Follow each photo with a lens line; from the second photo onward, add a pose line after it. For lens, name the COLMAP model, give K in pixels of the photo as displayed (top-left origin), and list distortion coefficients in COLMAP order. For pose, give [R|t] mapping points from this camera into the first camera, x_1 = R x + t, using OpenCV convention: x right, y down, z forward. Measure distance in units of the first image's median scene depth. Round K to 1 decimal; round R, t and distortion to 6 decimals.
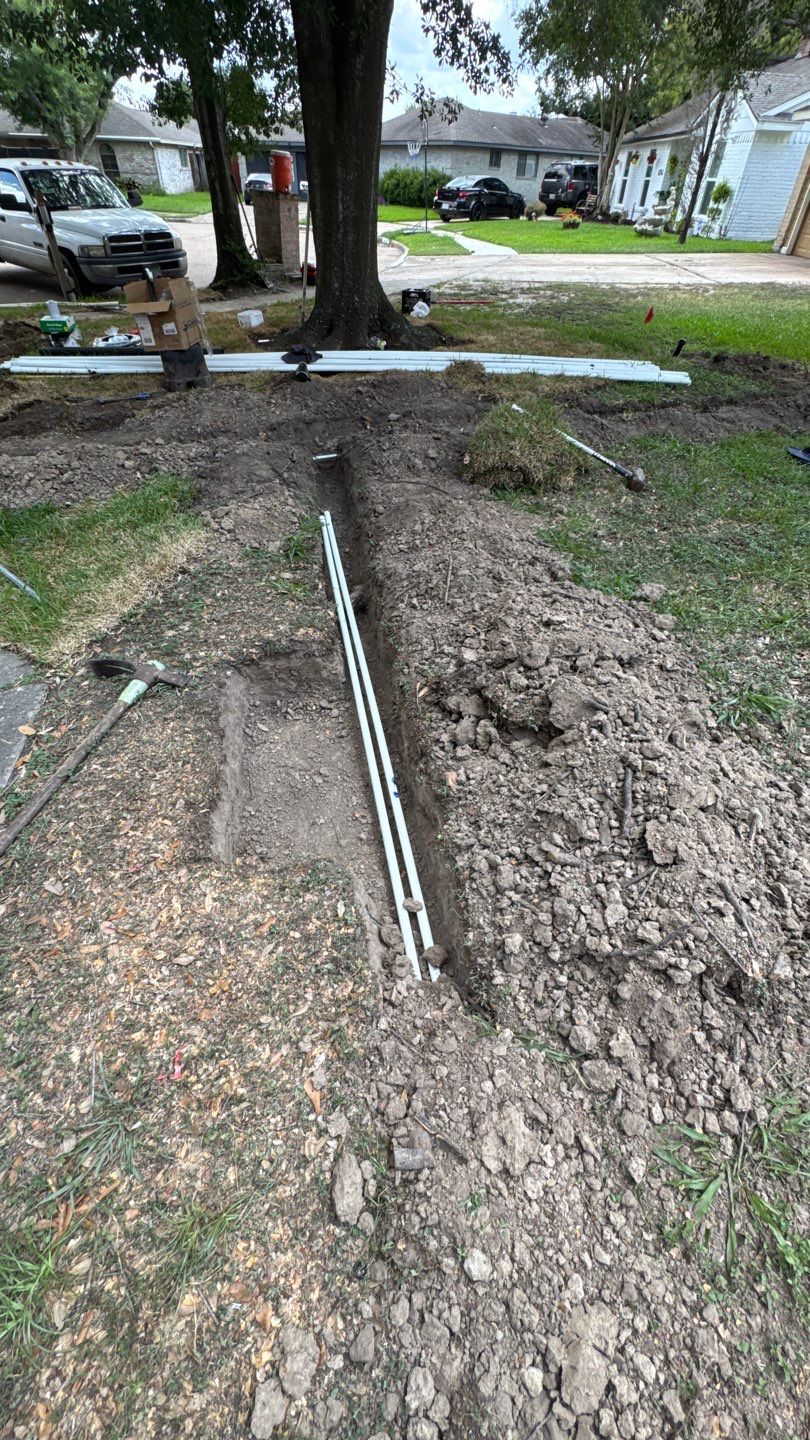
lens RADIAL K [[572.8, 0, 403.0], [0, 572.8, 714.9], [0, 0, 1]] dist [-0.003561, 0.000927]
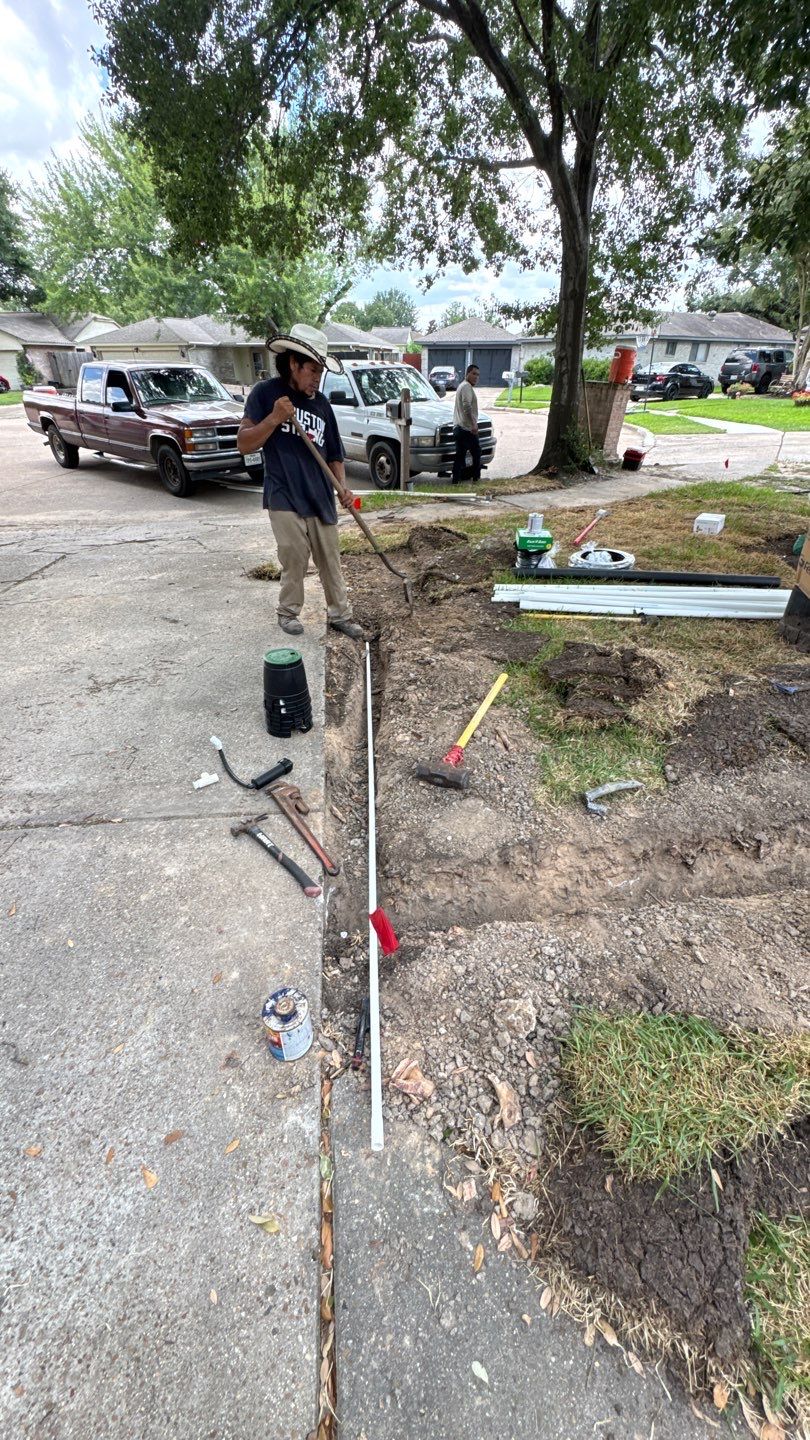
lens RADIAL K [[572.8, 0, 404.3], [0, 572.8, 719.8], [0, 0, 1]] dist [-0.003561, 0.000927]
pose [[0.987085, 0.061859, -0.147774, -0.773401], [-0.090336, 0.976723, -0.194554, -0.331229], [0.132300, 0.205391, 0.969697, 0.325766]]
